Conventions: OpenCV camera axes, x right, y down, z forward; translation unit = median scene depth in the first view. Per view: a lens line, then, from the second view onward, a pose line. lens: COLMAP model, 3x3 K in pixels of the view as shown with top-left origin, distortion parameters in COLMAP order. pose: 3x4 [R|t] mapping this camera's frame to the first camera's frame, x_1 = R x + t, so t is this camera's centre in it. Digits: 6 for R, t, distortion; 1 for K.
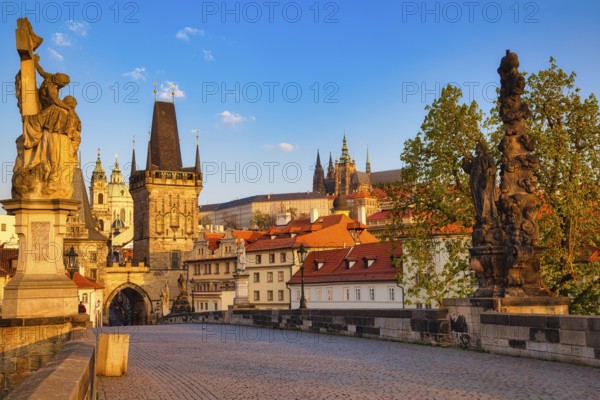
lens RADIAL K [[799.4, 0, 300.0], [0, 799.4, 200.0], [0, 0, 1]] dist [0.058172, -0.018497]
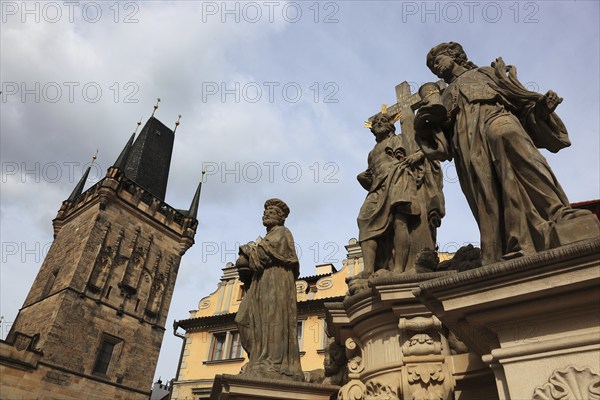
lens RADIAL K [[423.1, 0, 300.0], [0, 423.1, 200.0], [0, 0, 1]] dist [-0.109885, 0.057652]
pose [[0.920242, 0.298337, 0.253278, -0.140121], [-0.128994, 0.842256, -0.523417, 0.105028], [-0.369480, 0.448999, 0.813563, 0.736084]]
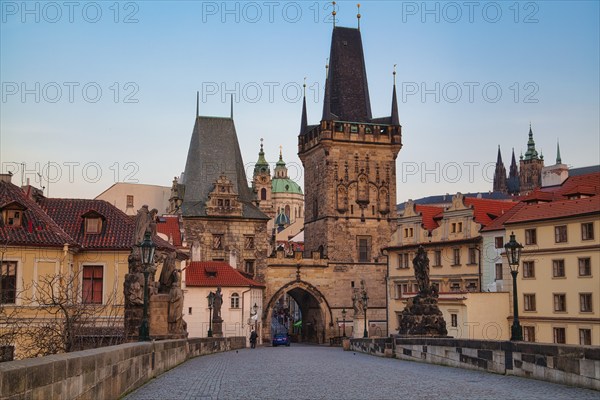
lens RADIAL K [[799.4, 0, 300.0], [0, 799.4, 200.0], [0, 0, 1]] dist [0.058172, -0.018497]
pose [[0.979926, -0.004485, -0.199311, -0.072037], [0.001823, 0.999907, -0.013540, 0.041146], [0.199353, 0.012905, 0.979843, 0.311606]]
